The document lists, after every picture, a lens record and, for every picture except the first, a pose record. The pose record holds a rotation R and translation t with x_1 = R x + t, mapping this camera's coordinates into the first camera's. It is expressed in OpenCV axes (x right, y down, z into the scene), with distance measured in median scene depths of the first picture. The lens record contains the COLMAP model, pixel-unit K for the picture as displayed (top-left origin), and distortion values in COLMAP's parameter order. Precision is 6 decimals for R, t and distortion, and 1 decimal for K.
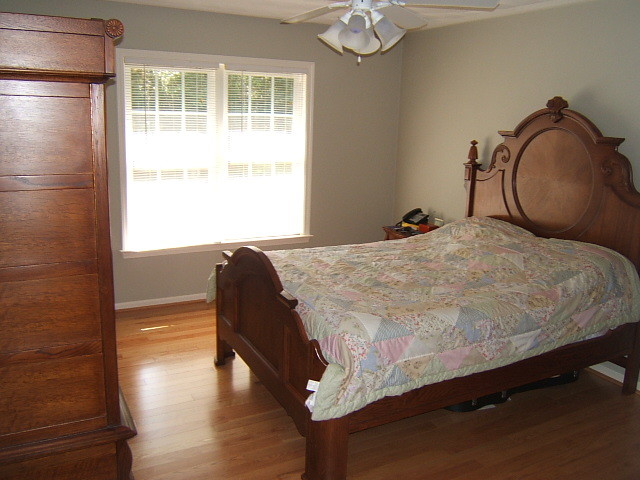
lens RADIAL K [[555.2, 0, 318.9], [0, 555.2, 230.5], [0, 0, 1]] dist [-0.034558, -0.016350]
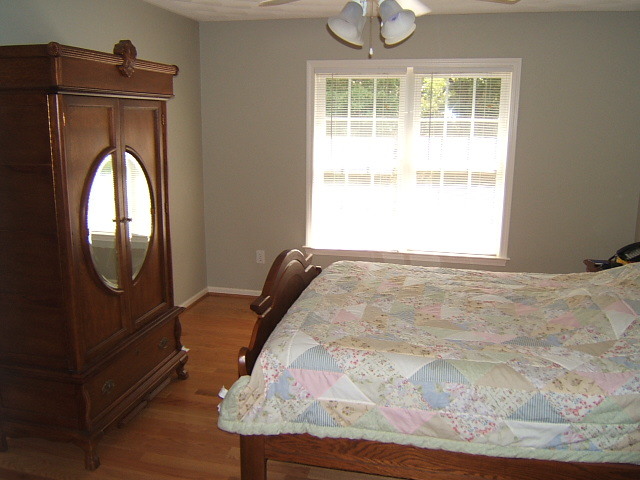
lens RADIAL K [[555.2, 0, 318.9], [0, 555.2, 230.5], [0, 0, 1]] dist [-0.034558, -0.016350]
pose [[0.765139, 0.107055, -0.634902, 0.465475], [-0.118148, 0.992681, 0.024999, -0.031313], [0.632932, 0.055885, 0.772188, 0.222996]]
